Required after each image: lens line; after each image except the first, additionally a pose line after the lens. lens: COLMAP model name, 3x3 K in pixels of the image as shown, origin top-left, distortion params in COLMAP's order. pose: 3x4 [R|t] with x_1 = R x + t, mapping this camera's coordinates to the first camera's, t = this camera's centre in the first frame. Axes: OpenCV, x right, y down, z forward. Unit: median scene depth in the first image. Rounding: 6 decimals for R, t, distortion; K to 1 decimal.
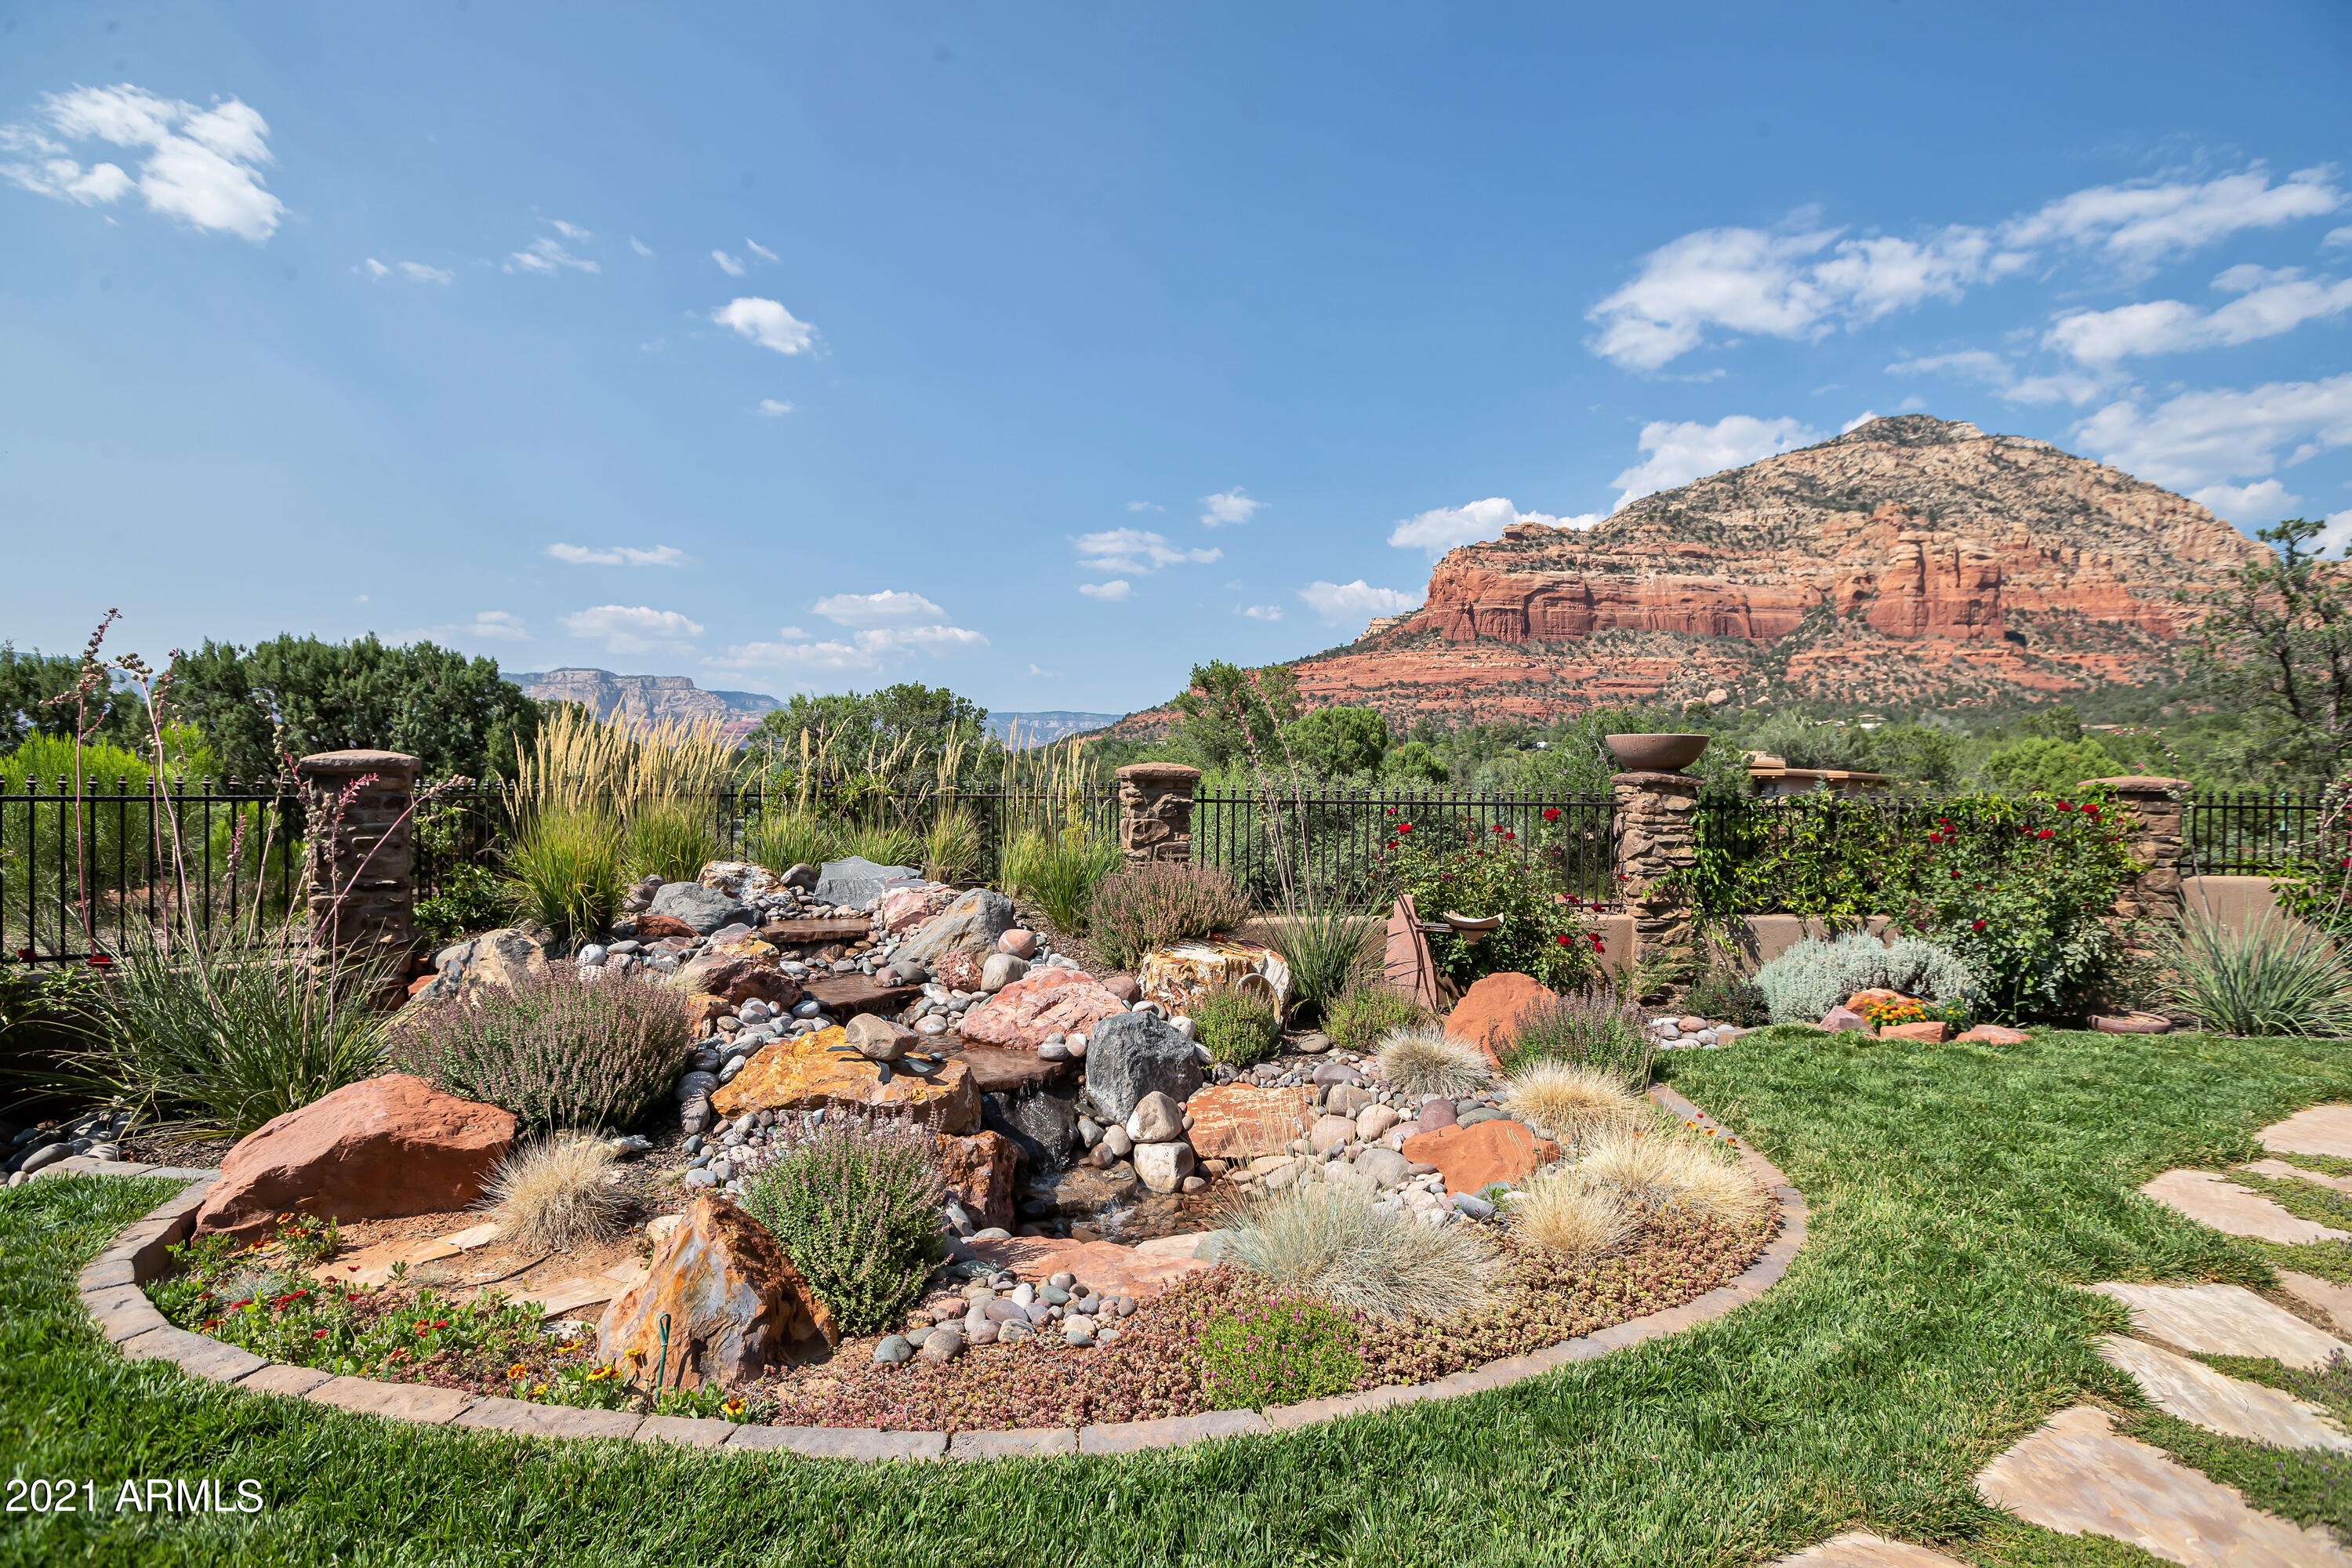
lens RADIAL K [[1113.9, 0, 1169.1], [0, 1113.9, 776.9], [0, 0, 1]] dist [-0.076636, 0.025812]
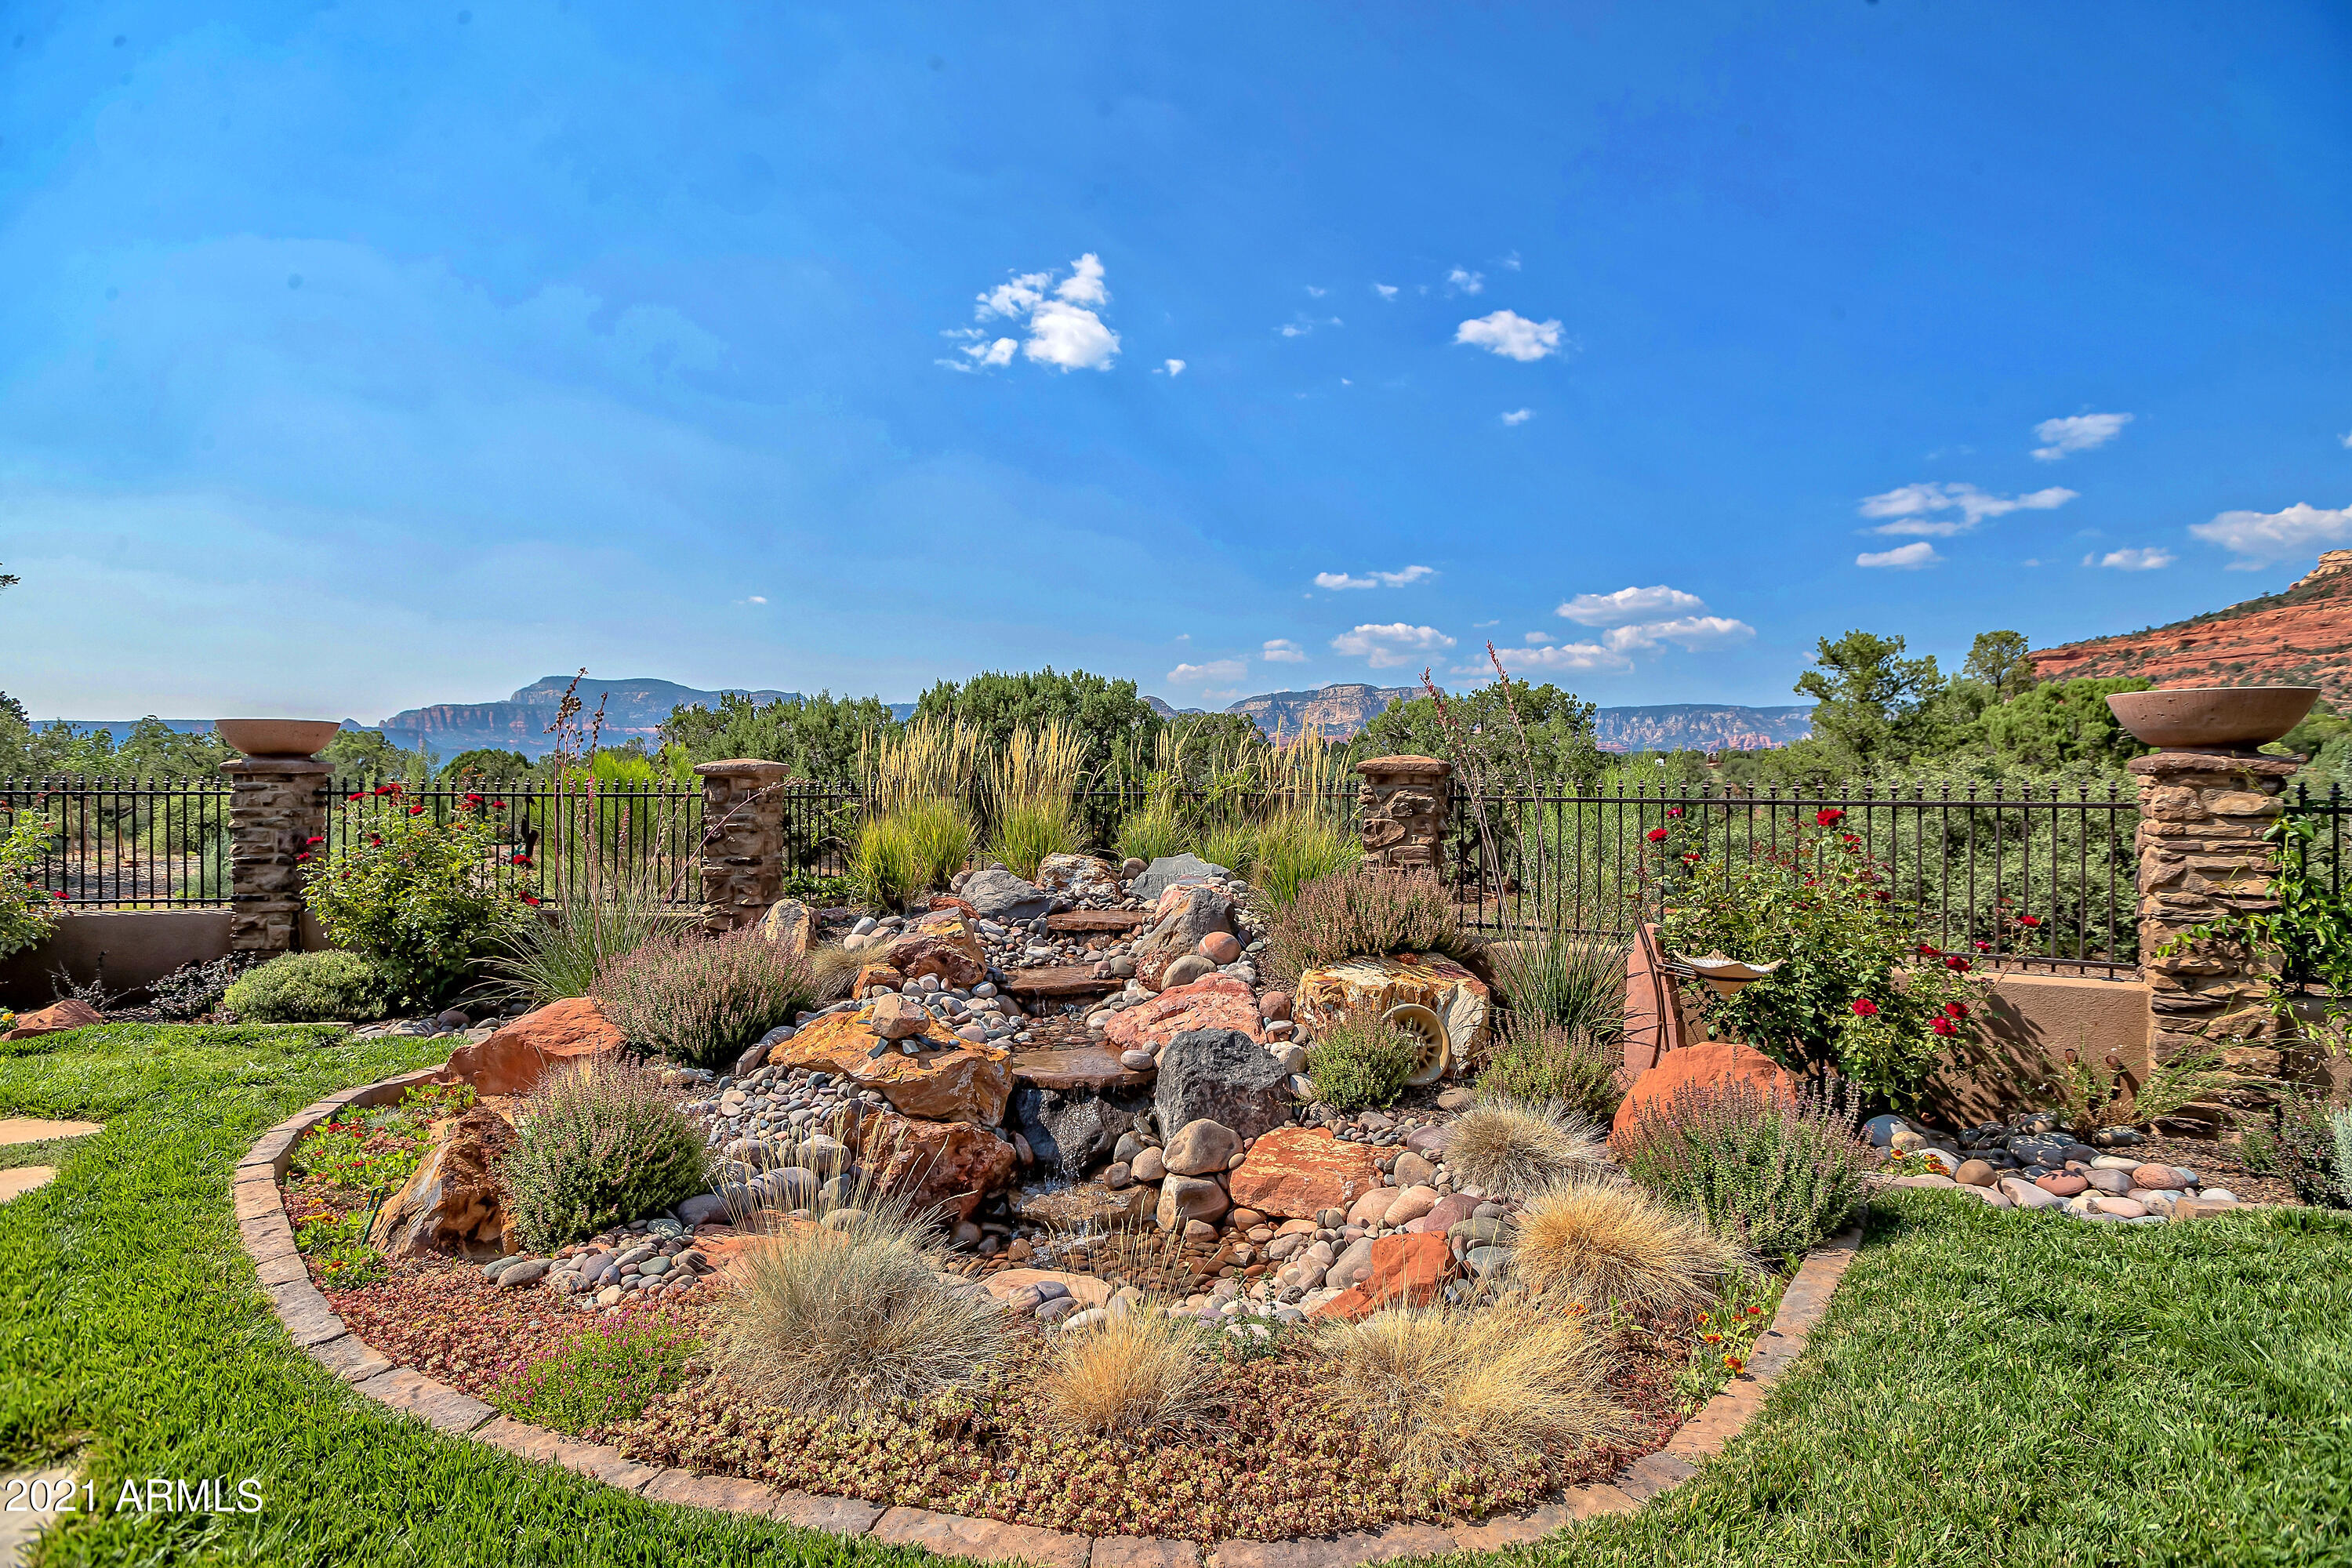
lens RADIAL K [[1113.9, 0, 1169.1], [0, 1113.9, 776.9], [0, 0, 1]] dist [-0.076636, 0.025812]
pose [[0.786277, -0.011048, -0.617776, 0.362302], [0.008728, 0.999939, -0.006773, 0.008448], [0.617813, -0.000066, 0.786325, 0.190830]]
